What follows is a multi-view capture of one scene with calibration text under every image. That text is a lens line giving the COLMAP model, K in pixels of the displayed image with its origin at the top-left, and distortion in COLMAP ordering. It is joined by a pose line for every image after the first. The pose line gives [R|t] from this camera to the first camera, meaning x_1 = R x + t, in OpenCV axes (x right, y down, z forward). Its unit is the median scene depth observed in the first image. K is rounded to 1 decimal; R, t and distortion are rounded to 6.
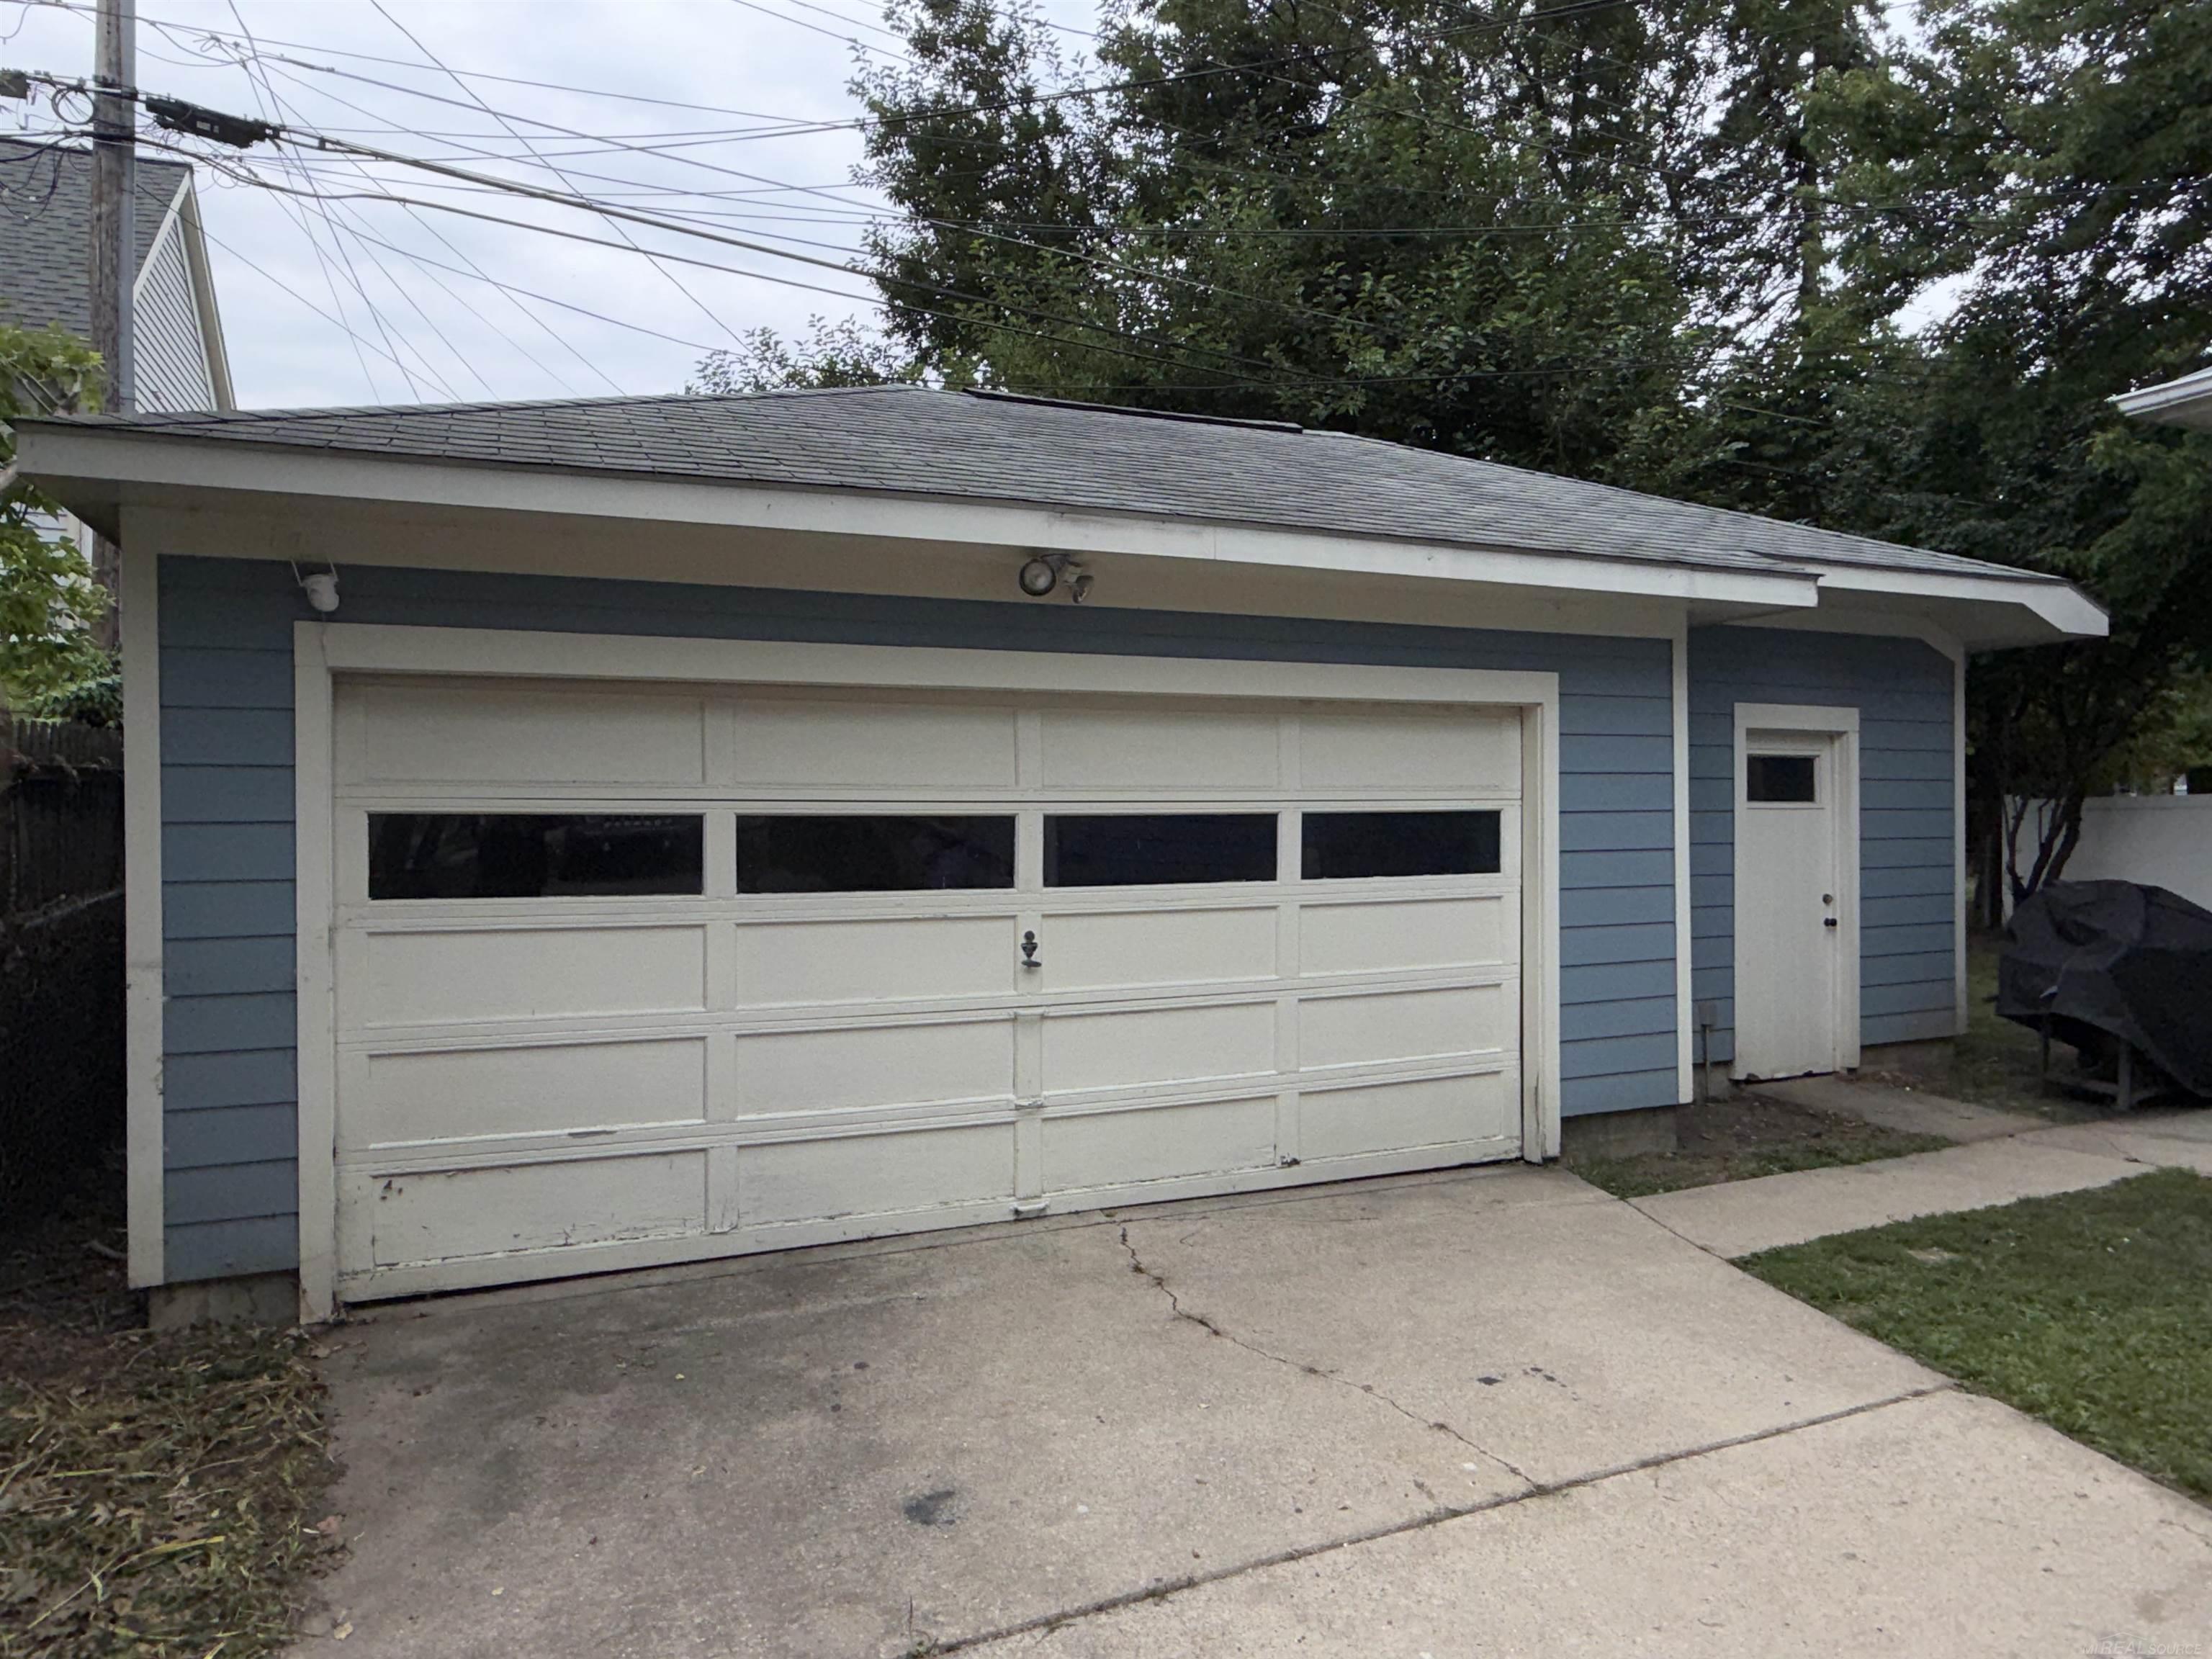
lens RADIAL K [[1408.5, 0, 1103.4], [0, 1408.5, 830.1], [0, 0, 1]] dist [-0.000002, -0.001387]
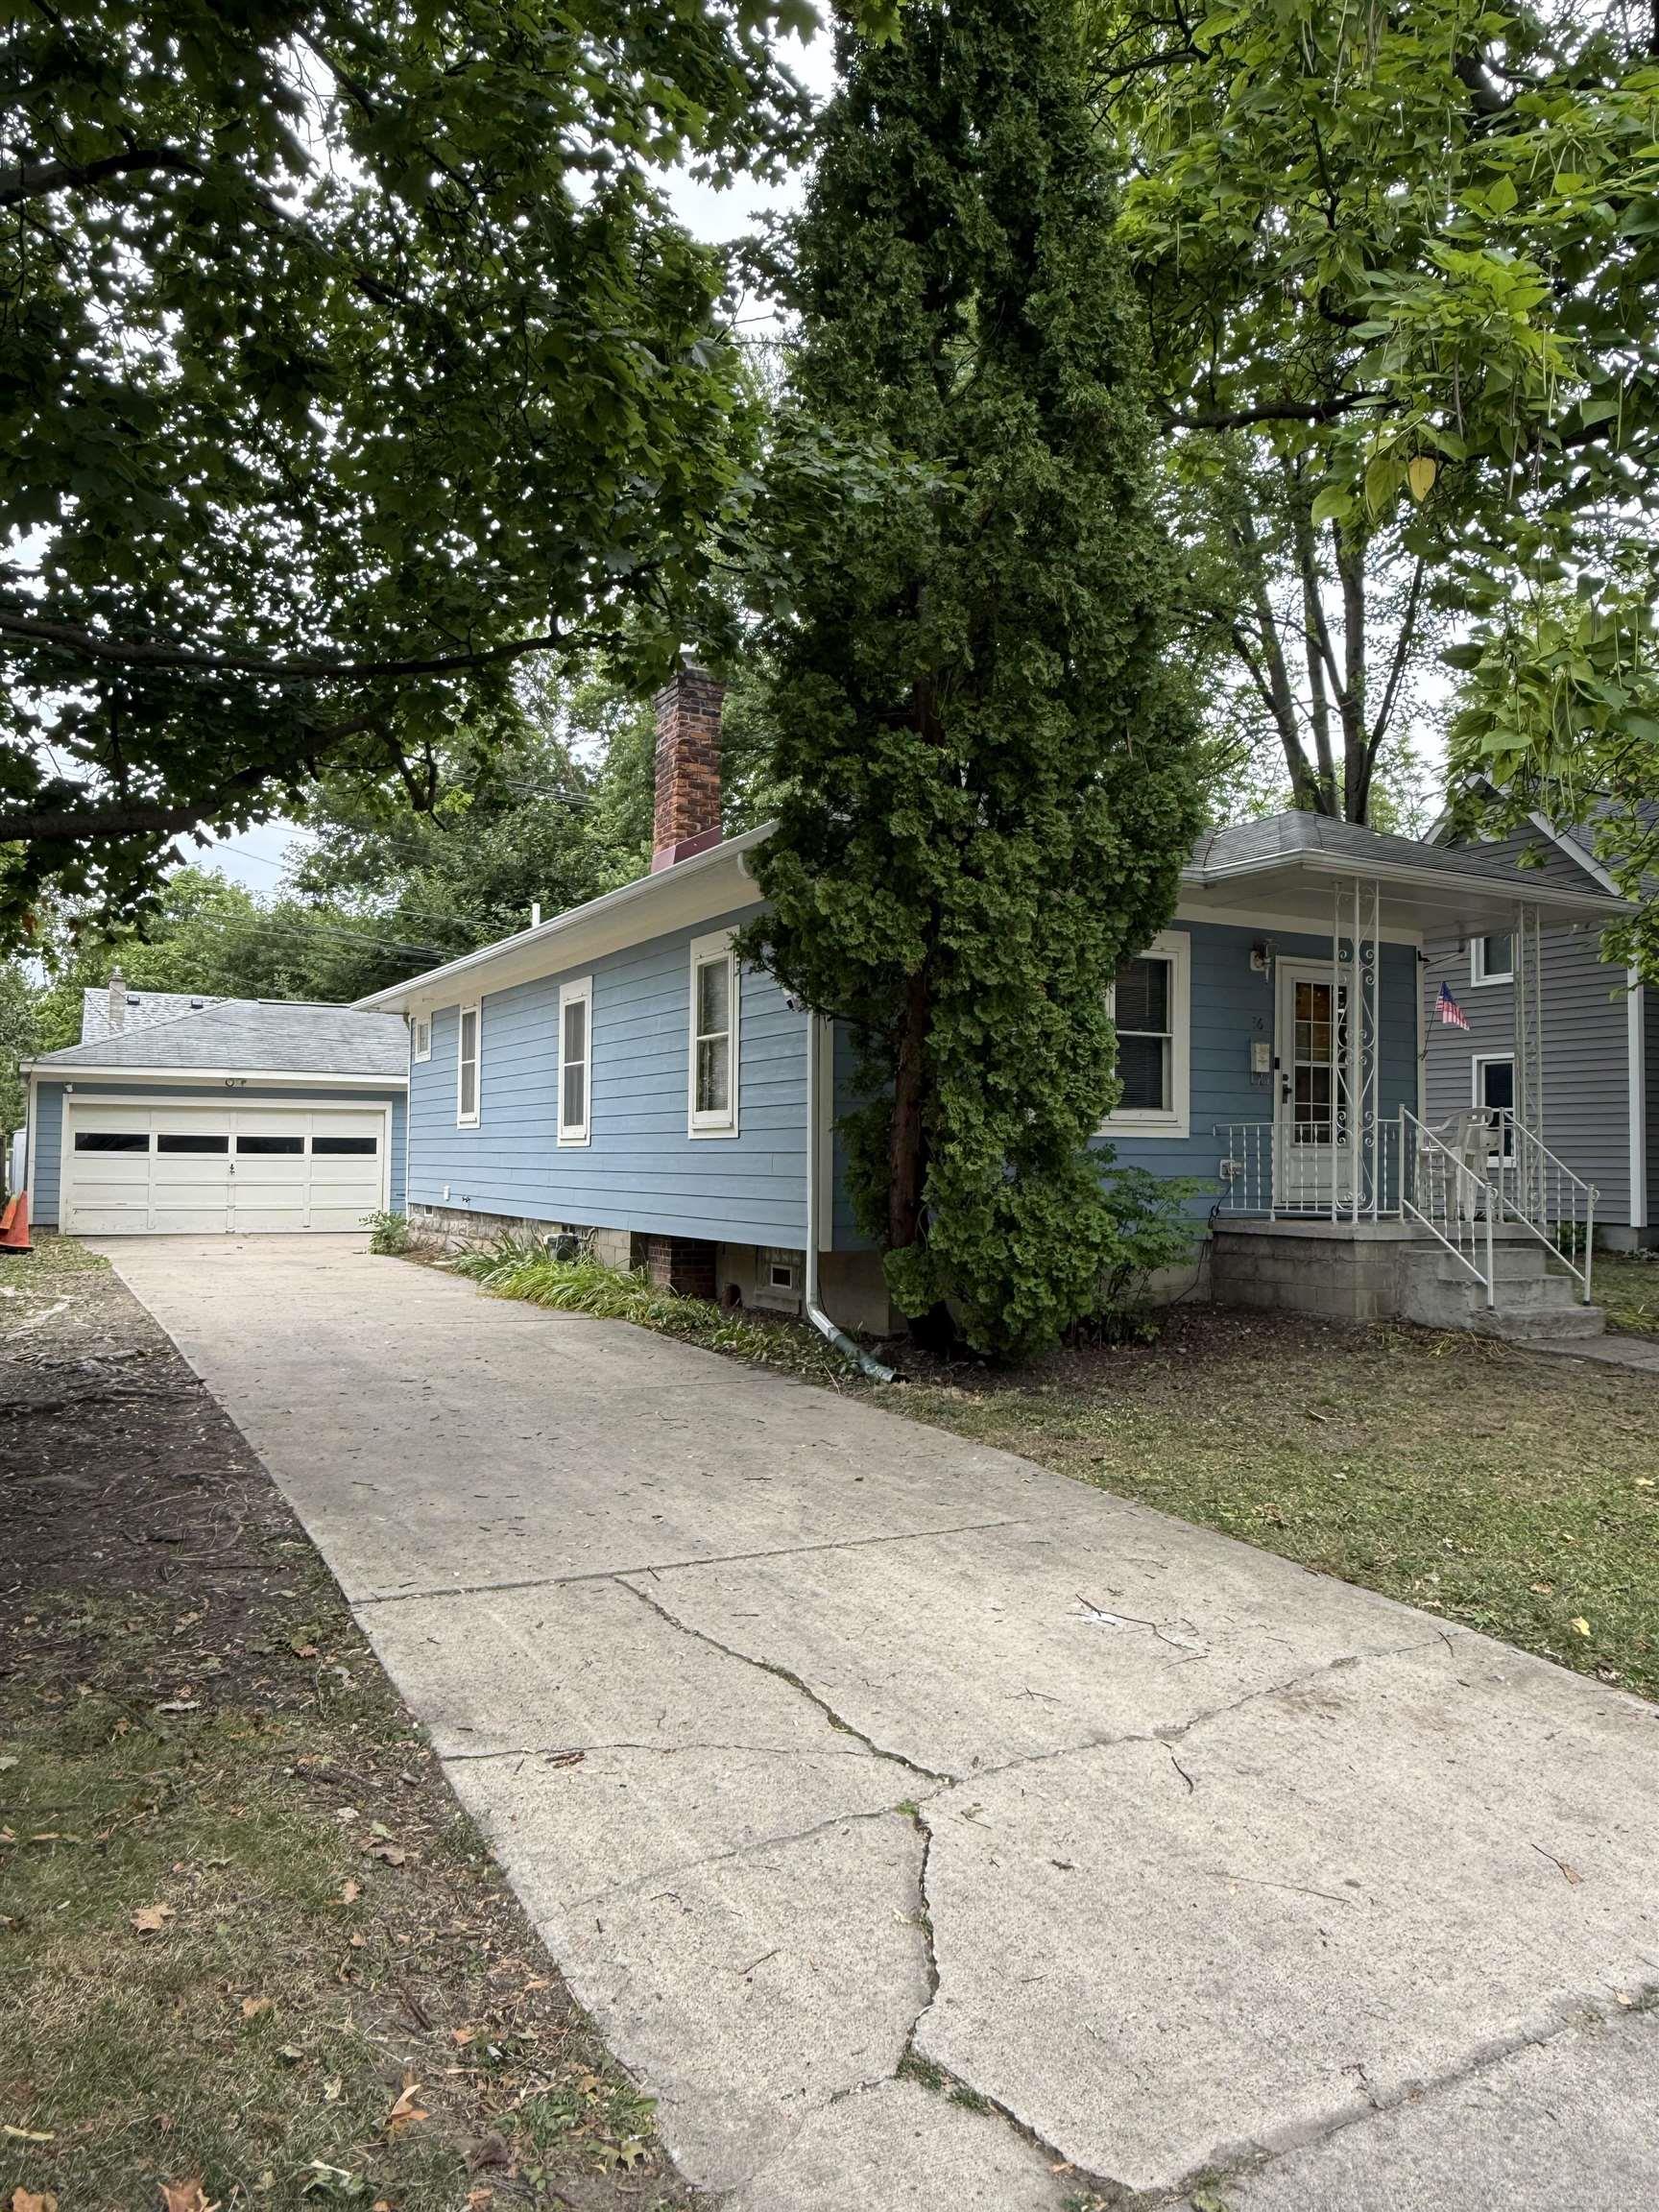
lens RADIAL K [[1477.4, 0, 832.1], [0, 1477.4, 1103.4], [0, 0, 1]] dist [0.003356, 0.000485]
pose [[0.996874, 0.023748, 0.075354, 1.505870], [-0.021014, 0.999099, -0.036864, 0.017592], [-0.076161, 0.035166, 0.996475, -3.816640]]
